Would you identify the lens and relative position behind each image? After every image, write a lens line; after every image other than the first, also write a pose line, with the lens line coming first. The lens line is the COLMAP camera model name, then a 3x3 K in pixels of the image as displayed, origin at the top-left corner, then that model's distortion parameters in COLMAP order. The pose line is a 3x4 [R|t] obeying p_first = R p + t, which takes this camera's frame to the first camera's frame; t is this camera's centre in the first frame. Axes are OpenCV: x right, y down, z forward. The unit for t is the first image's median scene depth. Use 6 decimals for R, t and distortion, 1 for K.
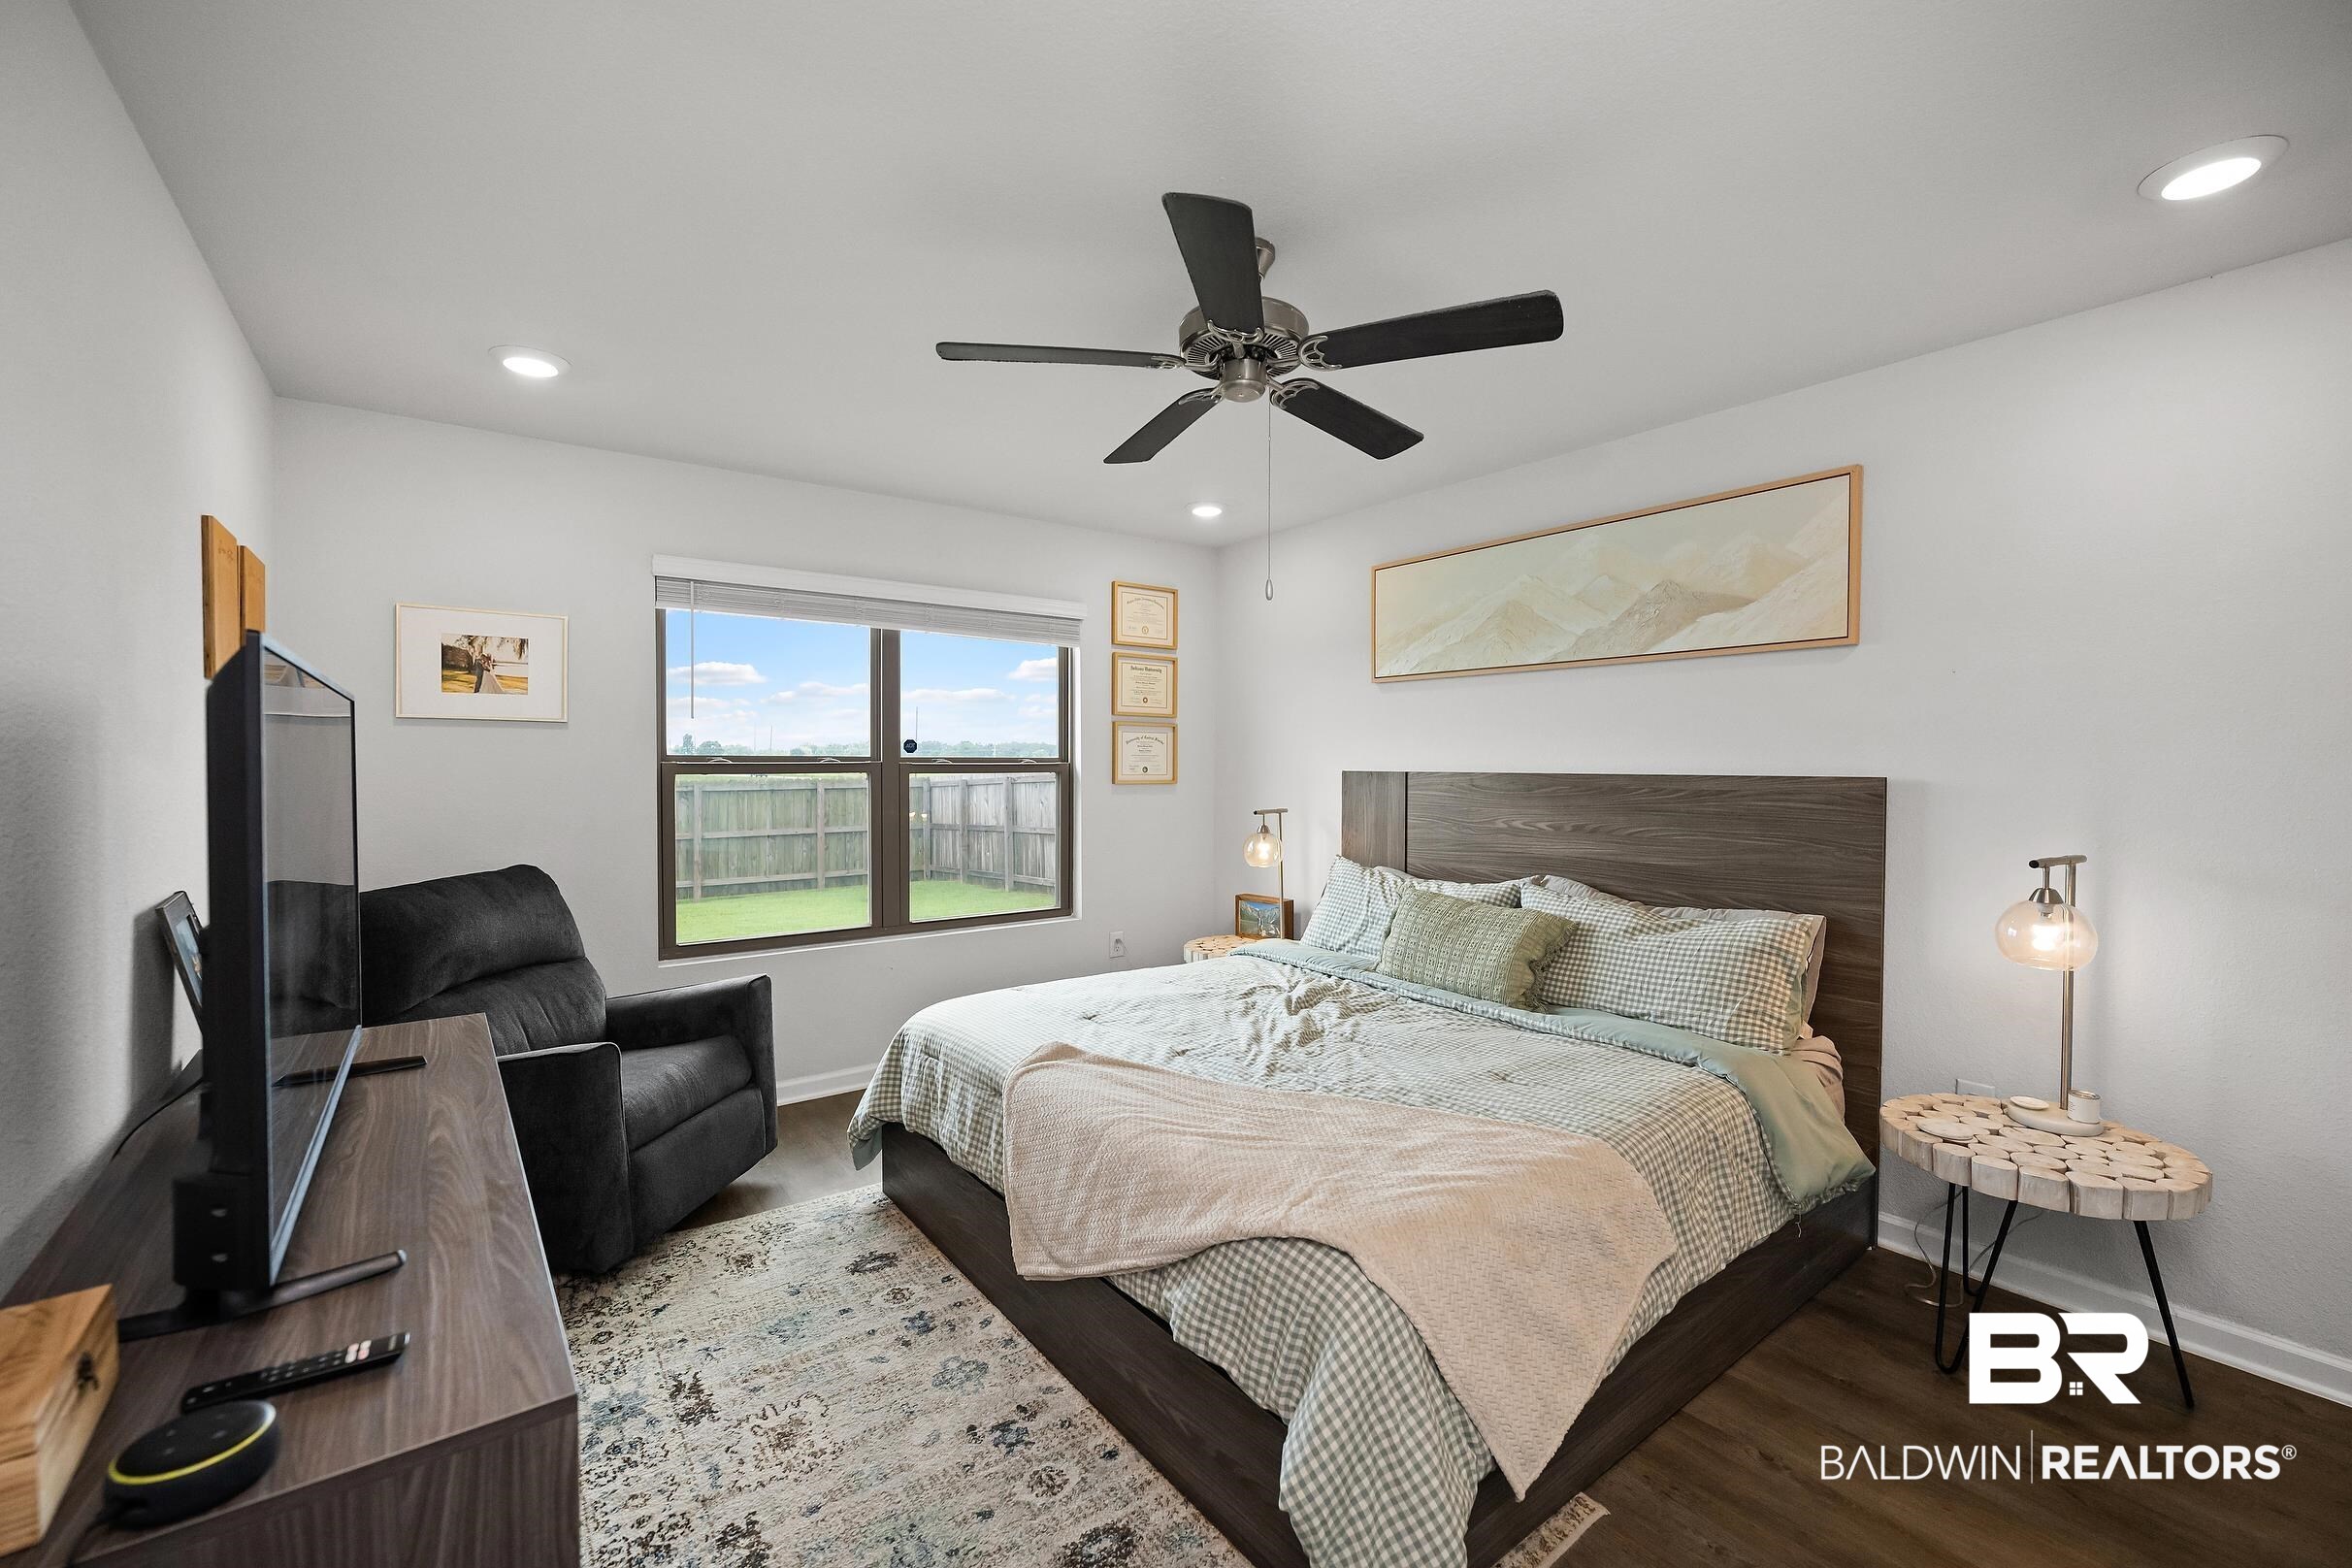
lens RADIAL K [[966.5, 0, 1165.6], [0, 966.5, 779.1], [0, 0, 1]] dist [-0.012040, 0.000505]
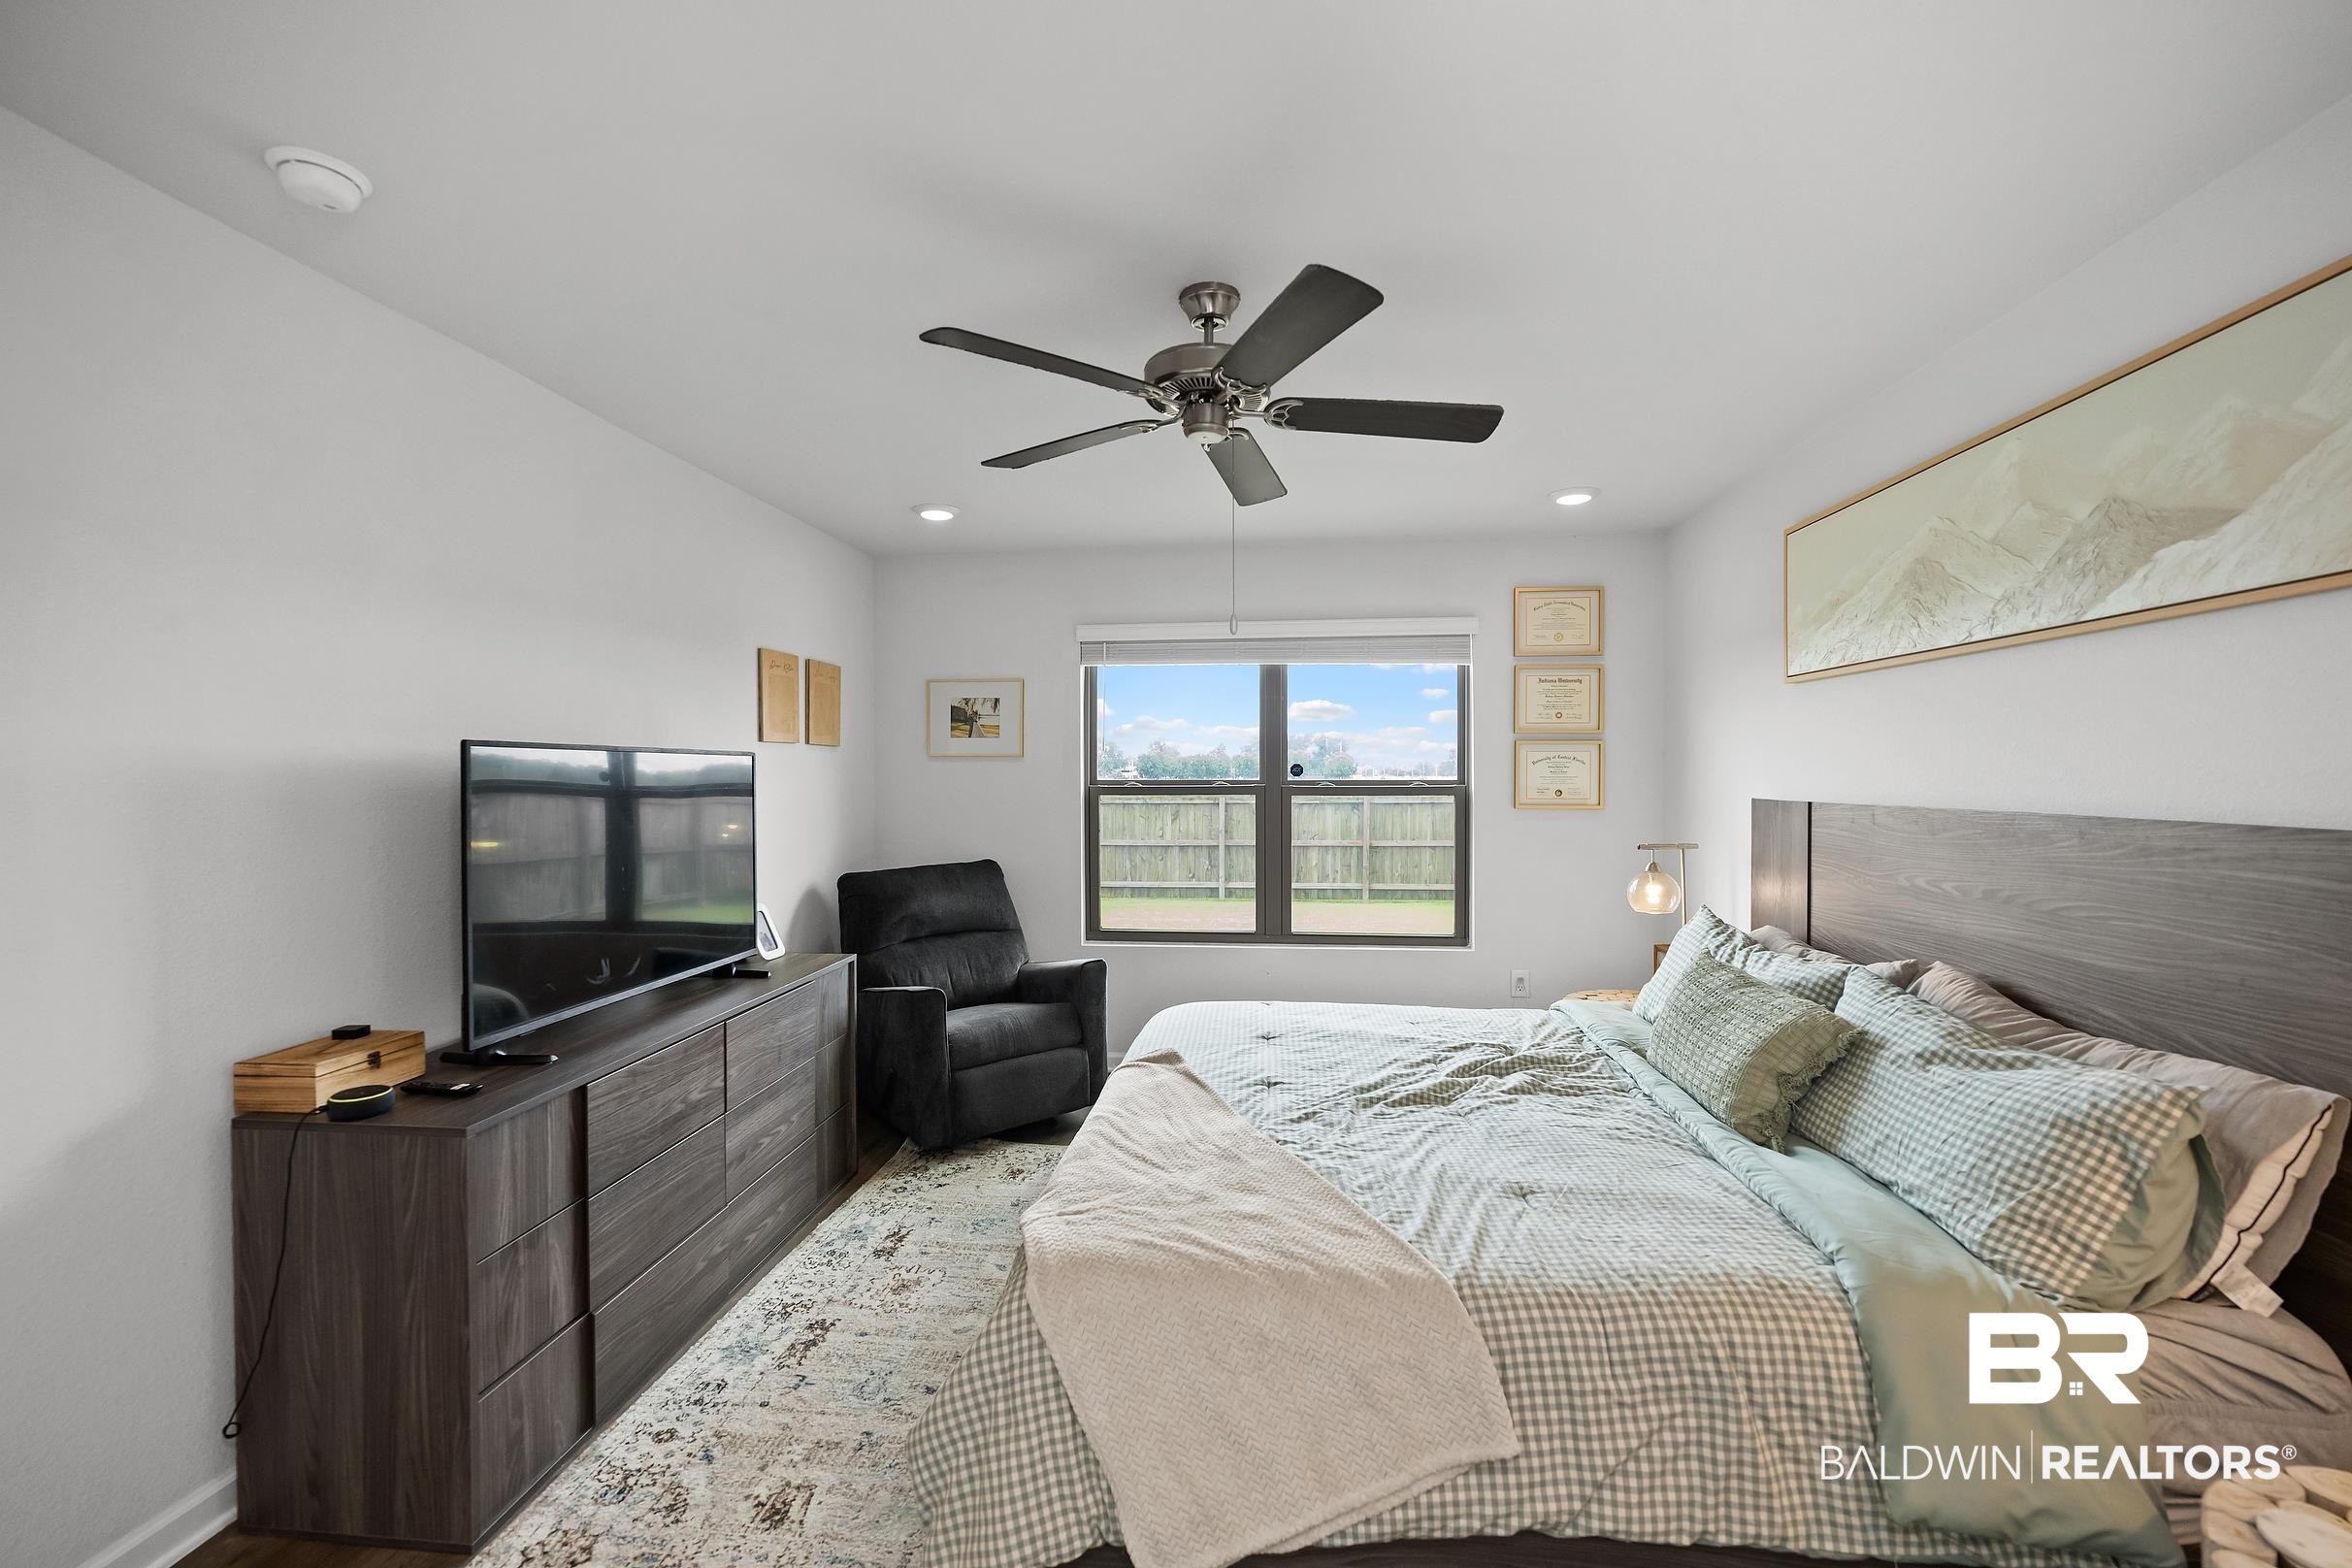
lens RADIAL K [[966.5, 0, 1165.6], [0, 966.5, 779.1], [0, 0, 1]] dist [-0.012040, 0.000505]
pose [[0.726112, 0.000162, -0.687576, 0.476475], [-0.007954, 0.999935, -0.008164, -0.017920], [0.687530, 0.011397, 0.726066, 0.147189]]
